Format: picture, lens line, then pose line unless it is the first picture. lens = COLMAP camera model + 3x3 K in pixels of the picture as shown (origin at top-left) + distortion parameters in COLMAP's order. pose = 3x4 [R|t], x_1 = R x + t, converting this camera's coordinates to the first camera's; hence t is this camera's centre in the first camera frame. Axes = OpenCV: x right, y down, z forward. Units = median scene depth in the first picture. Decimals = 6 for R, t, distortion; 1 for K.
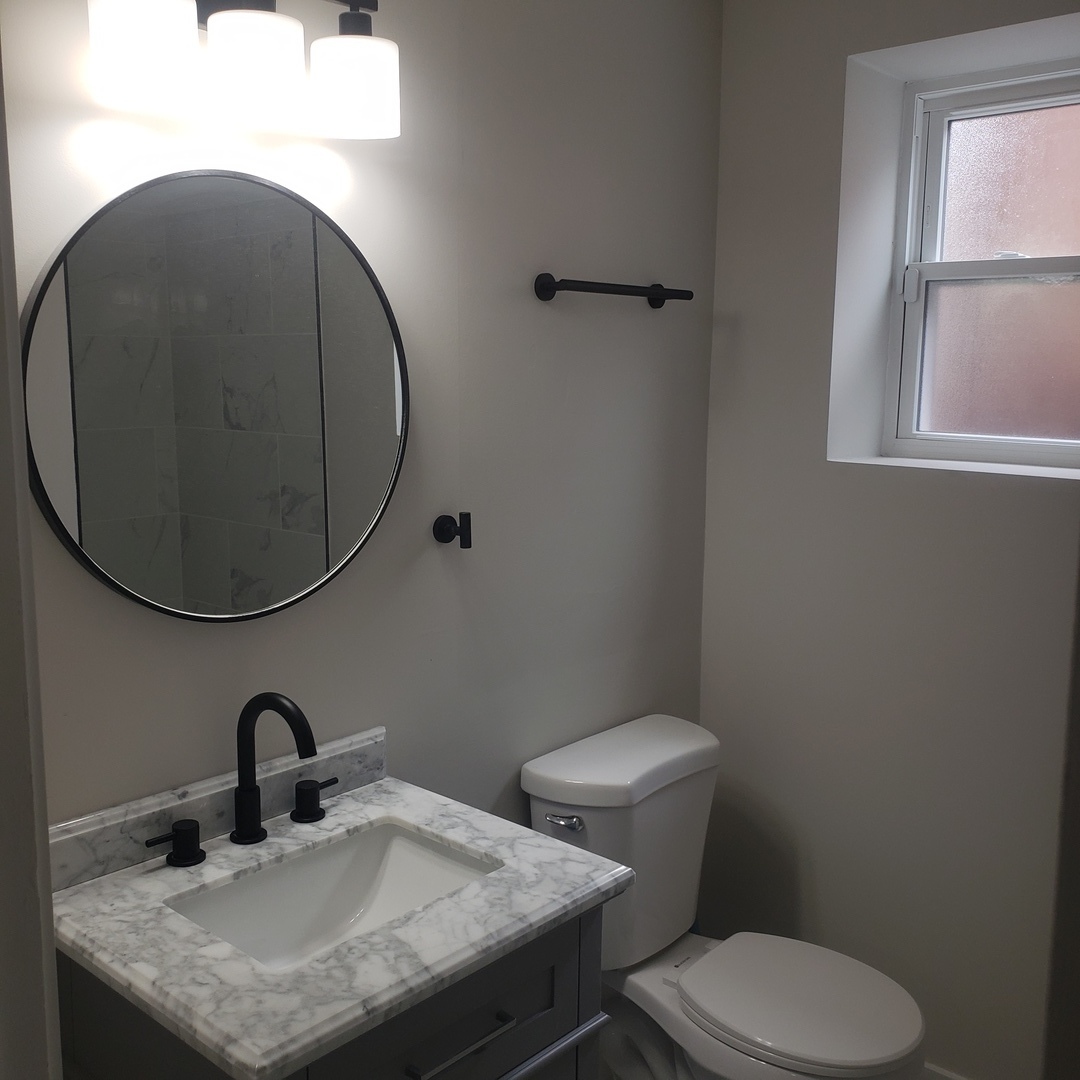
lens RADIAL K [[1141.1, 0, 533.4], [0, 1141.1, 522.6], [0, 0, 1]] dist [0.023830, 0.000000]
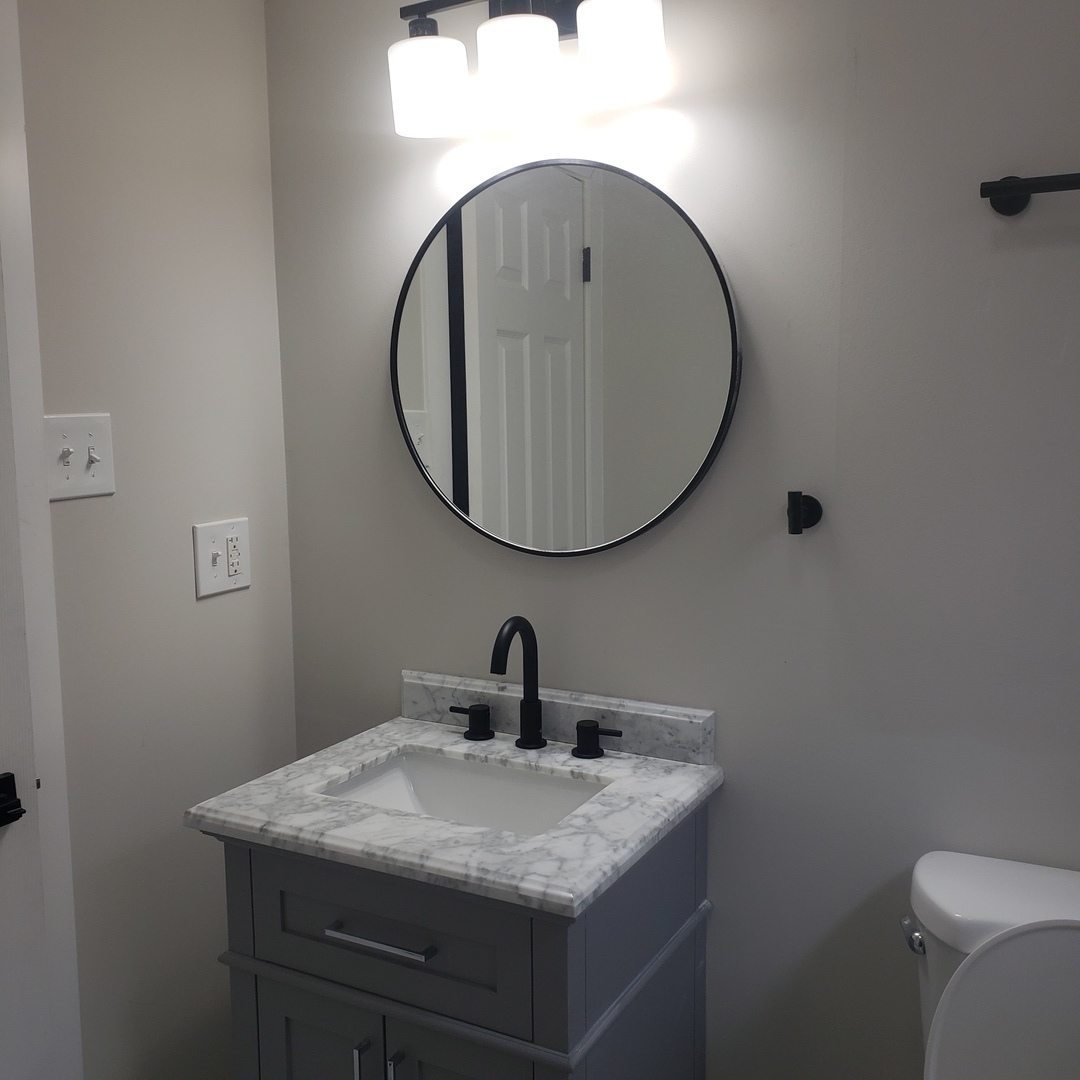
lens RADIAL K [[1141.1, 0, 542.7], [0, 1141.1, 530.3], [0, 0, 1]] dist [0.023830, 0.000000]
pose [[0.246698, 0.112959, -0.962487, 0.902627], [-0.129234, 0.988147, 0.082846, -0.034317], [0.960437, 0.103948, 0.258372, 0.764887]]
